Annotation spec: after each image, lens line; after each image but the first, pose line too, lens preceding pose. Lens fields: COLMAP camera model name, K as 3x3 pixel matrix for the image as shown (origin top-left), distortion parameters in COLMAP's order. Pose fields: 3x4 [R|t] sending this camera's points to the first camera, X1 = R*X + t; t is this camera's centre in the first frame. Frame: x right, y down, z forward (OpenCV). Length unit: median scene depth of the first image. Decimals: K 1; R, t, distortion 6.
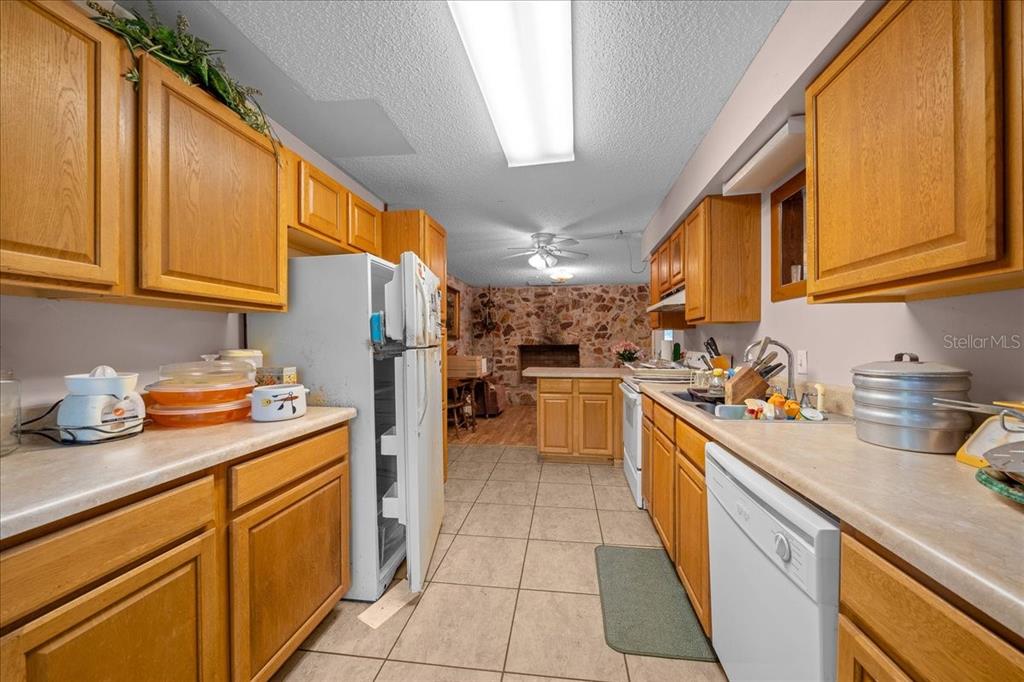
lens RADIAL K [[377.3, 0, 512.0], [0, 377.3, 341.0], [0, 0, 1]] dist [-0.000409, -0.000015]
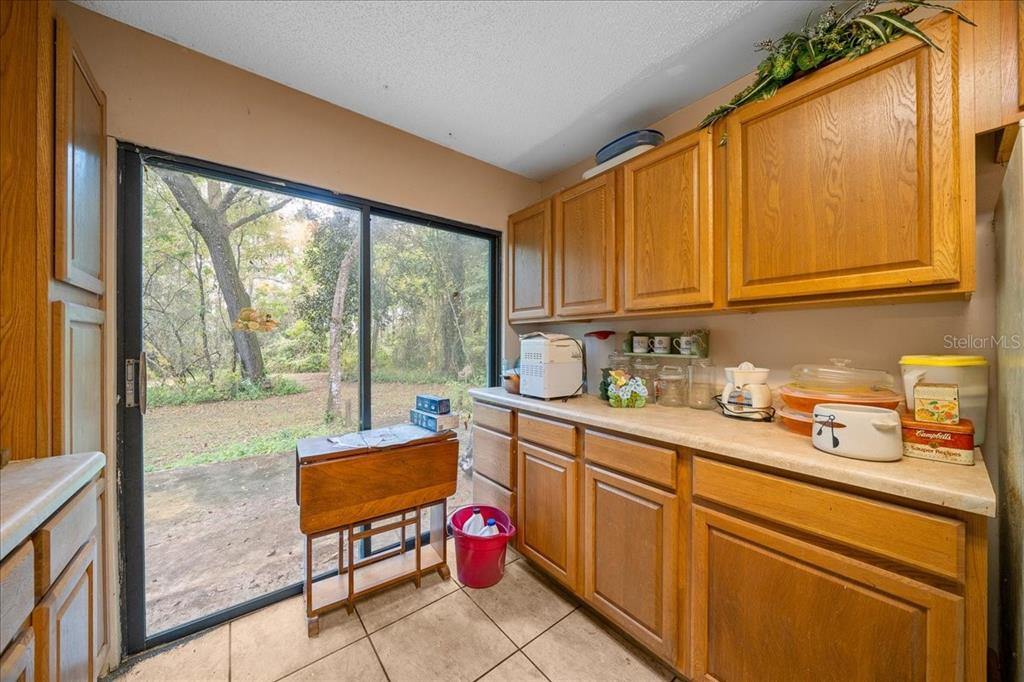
lens RADIAL K [[377.3, 0, 512.0], [0, 377.3, 341.0], [0, 0, 1]] dist [-0.000409, -0.000015]
pose [[-0.706693, -0.005895, -0.707496, 0.371106], [0.000625, 0.999960, -0.008956, 0.003010], [0.707520, -0.006771, -0.706661, 1.202862]]
